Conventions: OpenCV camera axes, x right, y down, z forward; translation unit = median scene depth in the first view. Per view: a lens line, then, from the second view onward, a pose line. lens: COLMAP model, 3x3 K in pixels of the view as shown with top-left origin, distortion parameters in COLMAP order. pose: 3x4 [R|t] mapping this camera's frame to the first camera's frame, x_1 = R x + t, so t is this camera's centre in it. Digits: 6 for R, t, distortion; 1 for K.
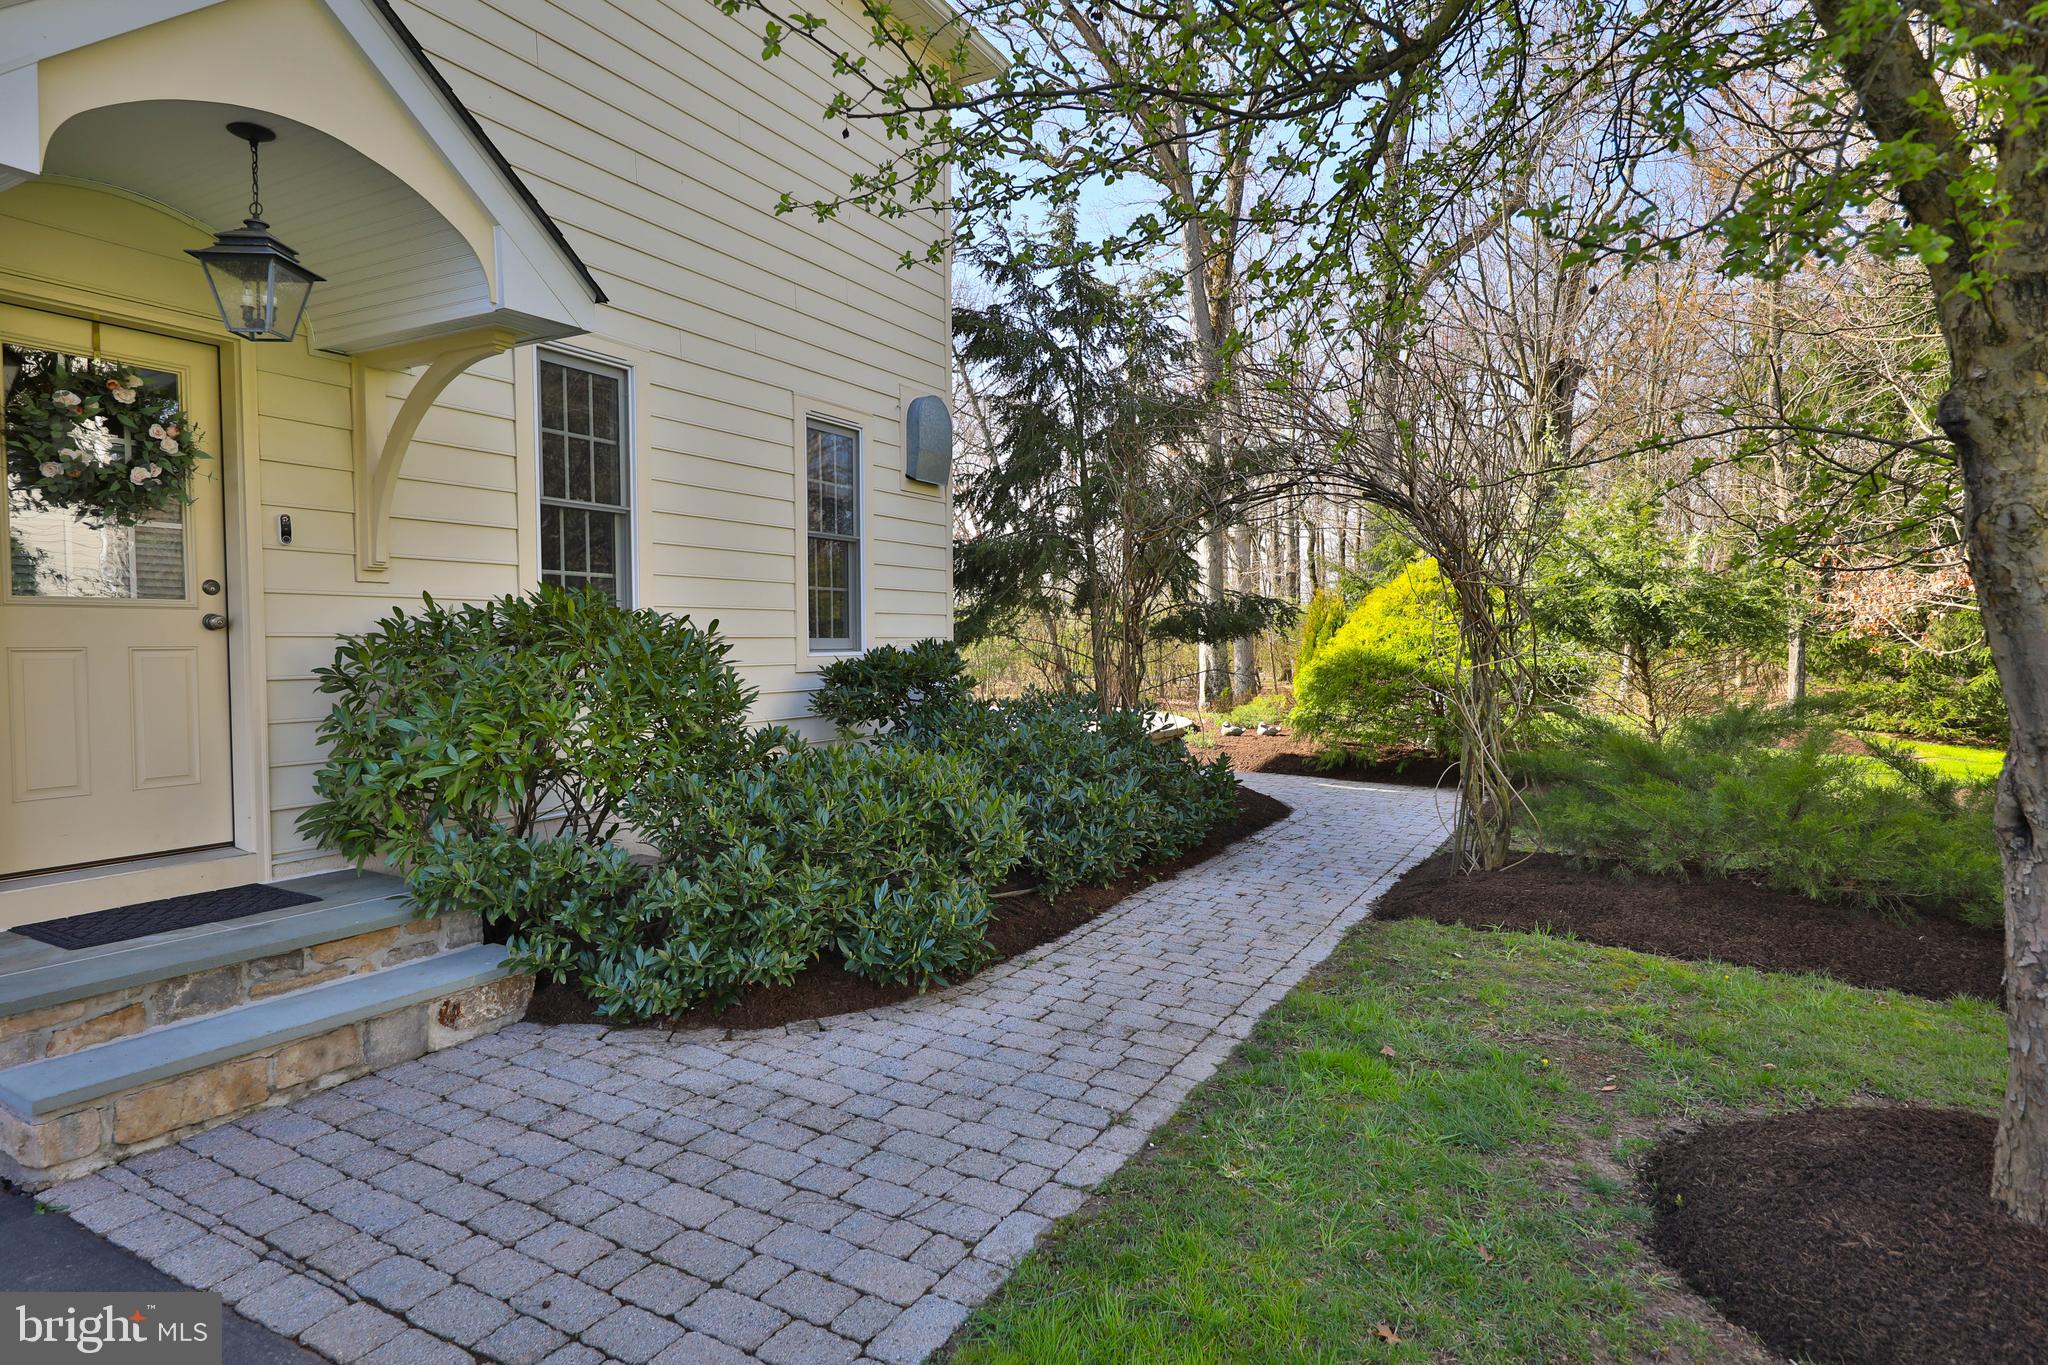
lens RADIAL K [[1114.6, 0, 1024.0], [0, 1114.6, 682.5], [0, 0, 1]] dist [0.005990, 0.000097]
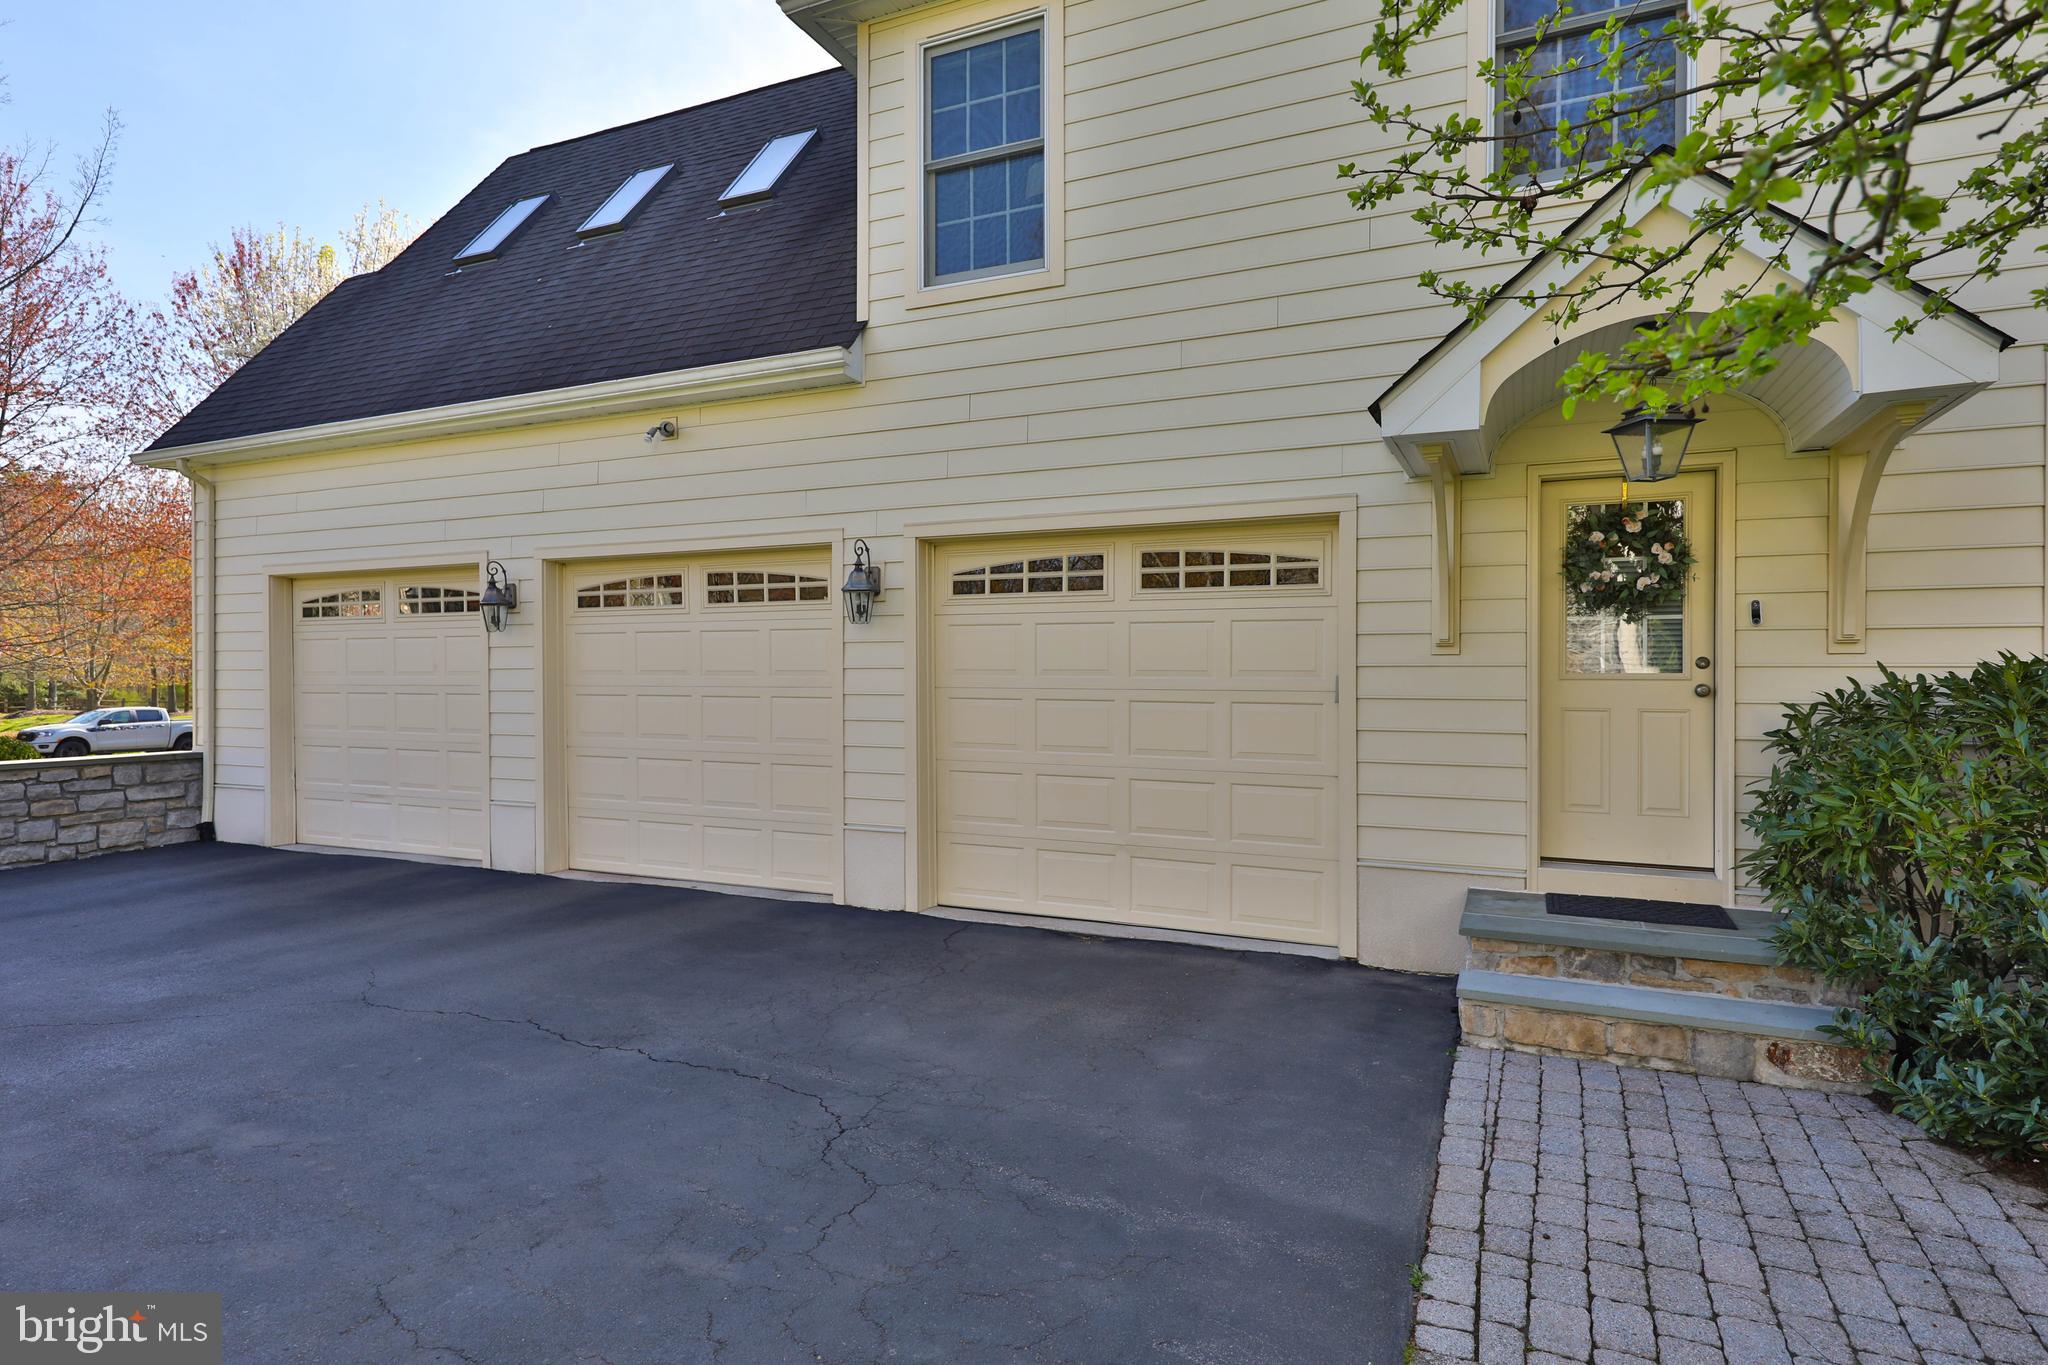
lens RADIAL K [[1114.6, 0, 1024.0], [0, 1114.6, 682.5], [0, 0, 1]] dist [0.005990, 0.000097]
pose [[0.061202, 0.016067, -0.997996, 0.554673], [-0.038479, 0.999165, 0.013726, -0.058883], [0.997383, 0.037562, 0.061769, 0.187112]]
